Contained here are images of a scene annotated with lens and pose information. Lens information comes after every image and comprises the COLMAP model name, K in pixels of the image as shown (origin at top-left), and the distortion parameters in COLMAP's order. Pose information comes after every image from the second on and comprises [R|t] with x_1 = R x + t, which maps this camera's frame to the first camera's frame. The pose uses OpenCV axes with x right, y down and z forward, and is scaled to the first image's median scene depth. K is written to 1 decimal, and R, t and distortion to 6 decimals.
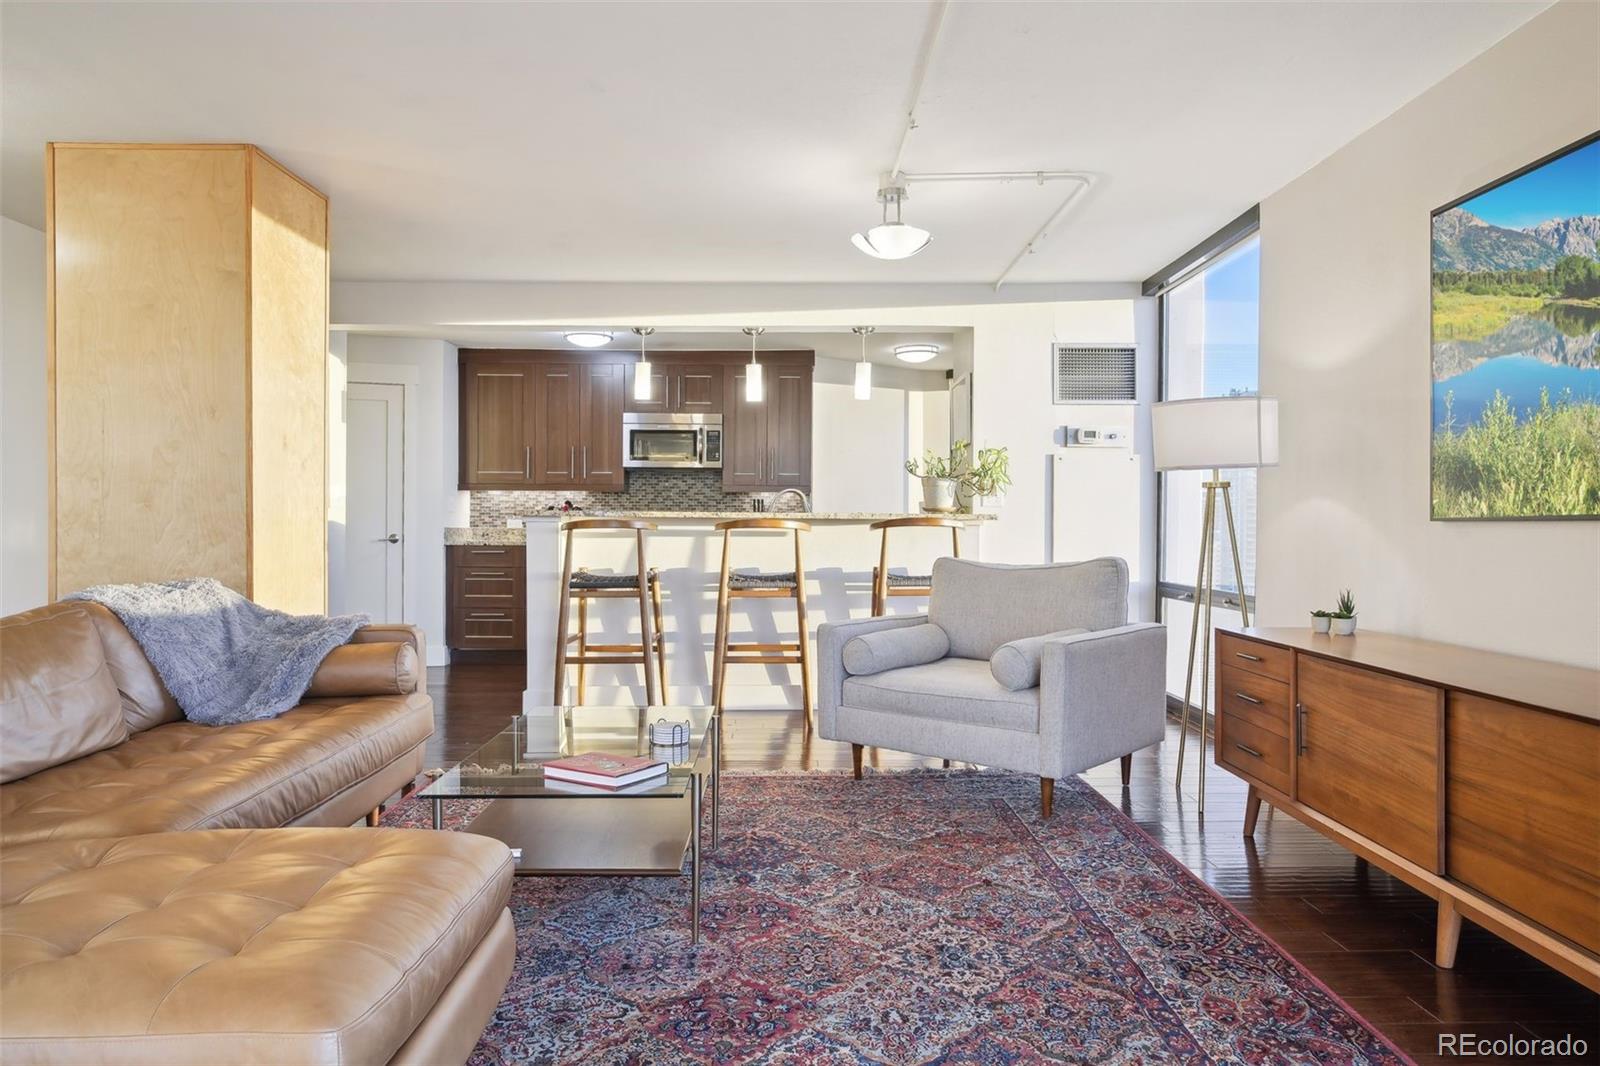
lens RADIAL K [[1049.1, 0, 790.4], [0, 1049.1, 533.1], [0, 0, 1]] dist [-0.002856, 0.007946]
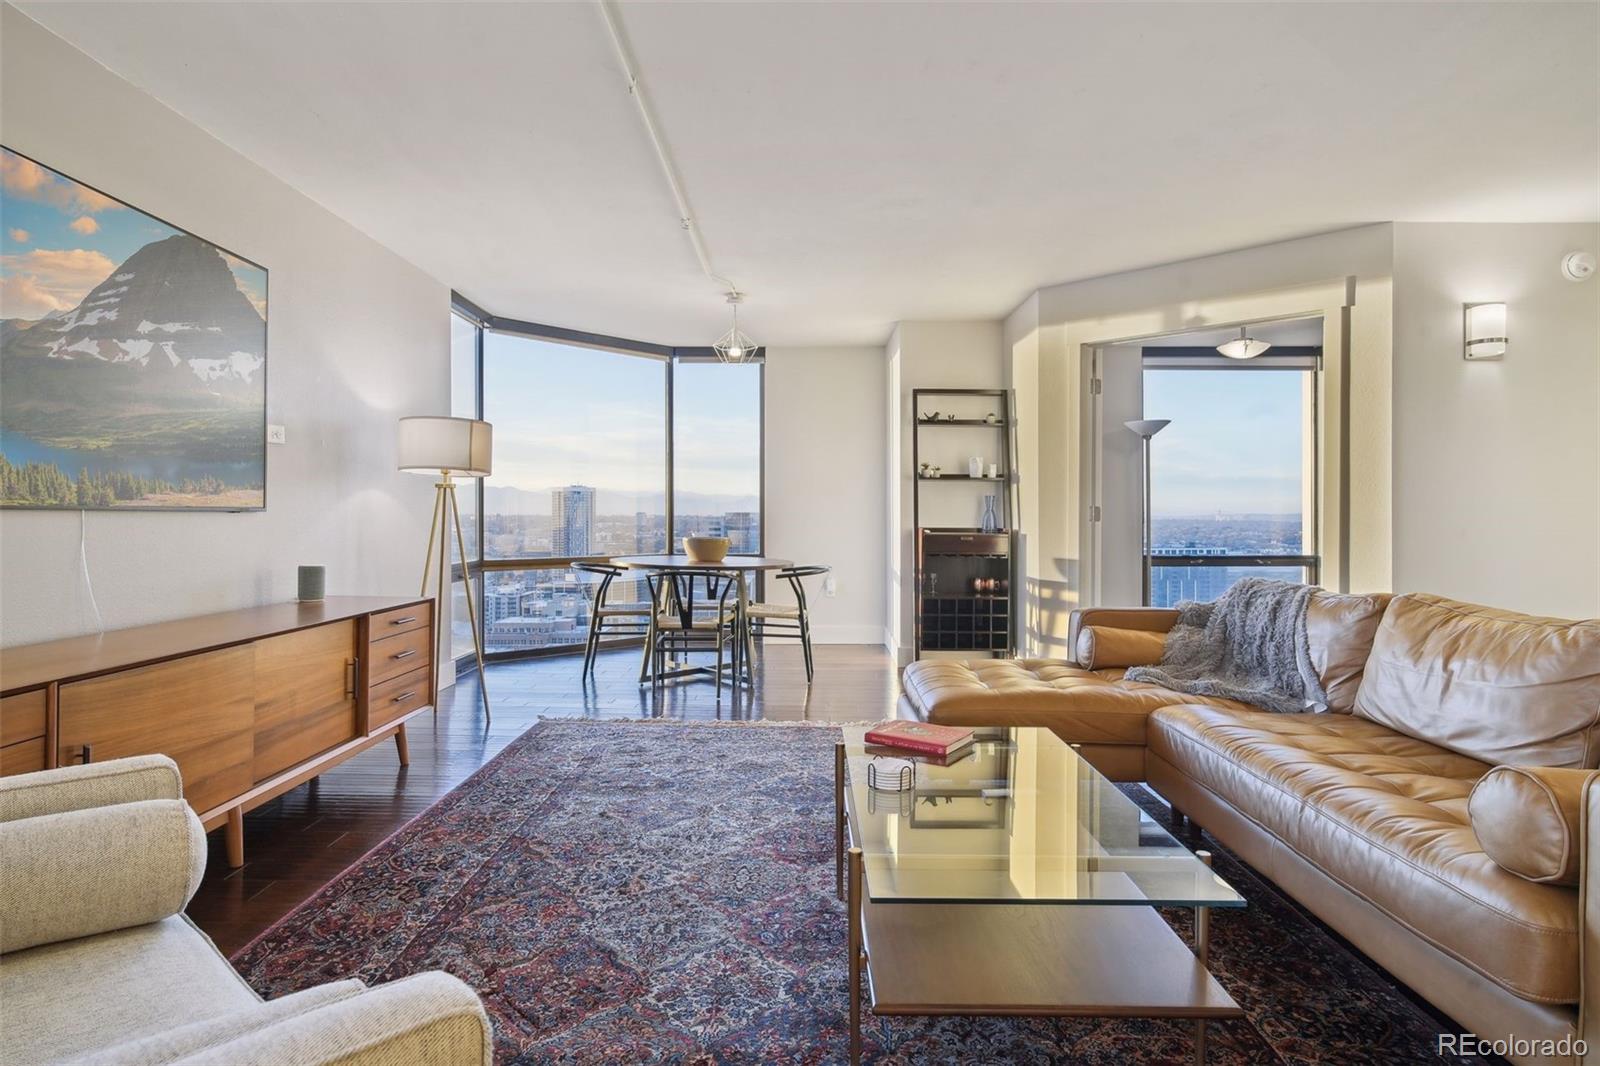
lens RADIAL K [[872.1, 0, 797.9], [0, 872.1, 514.0], [0, 0, 1]] dist [-0.008956, 0.002347]
pose [[-0.999809, -0.005226, 0.018851, -0.056926], [-0.005155, 0.999980, 0.003775, -0.013906], [-0.018871, 0.003677, -0.999815, 1.768018]]
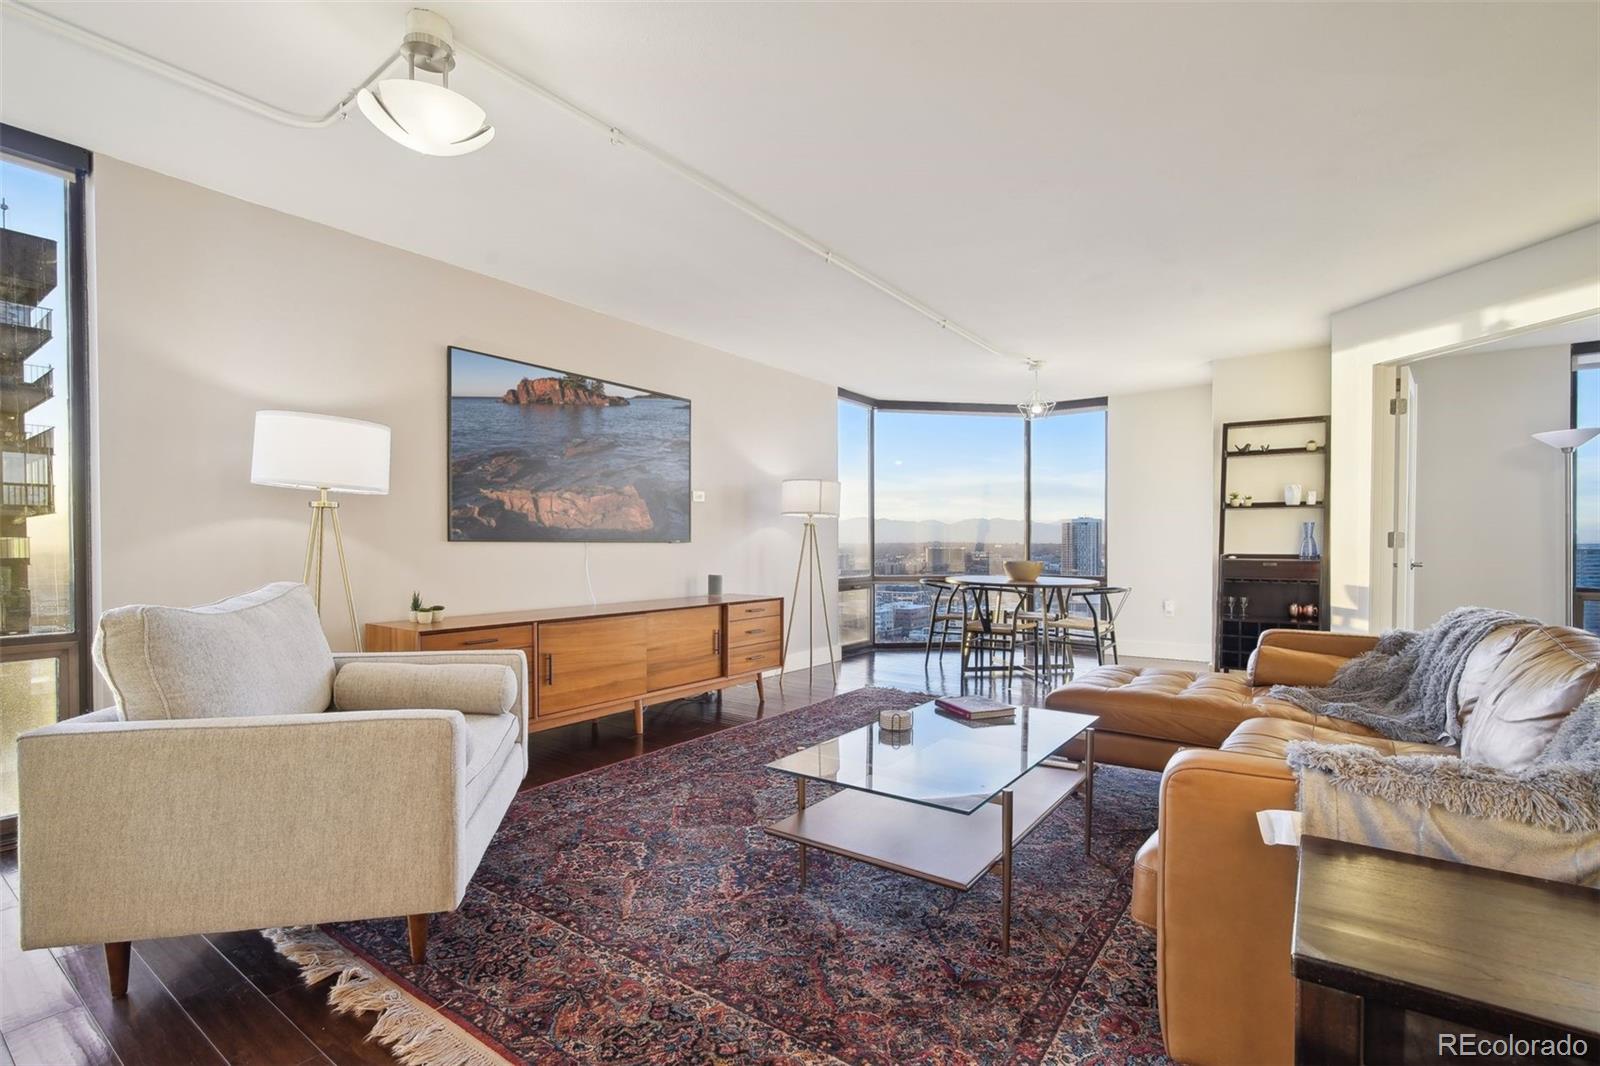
lens RADIAL K [[734.4, 0, 800.5], [0, 734.4, 558.6], [0, 0, 1]] dist [-0.014300, 0.005616]
pose [[-0.803531, -0.012766, 0.595126, -0.549359], [0.003263, 0.999661, 0.025849, -0.014795], [-0.595254, 0.022712, -0.803216, 1.822975]]
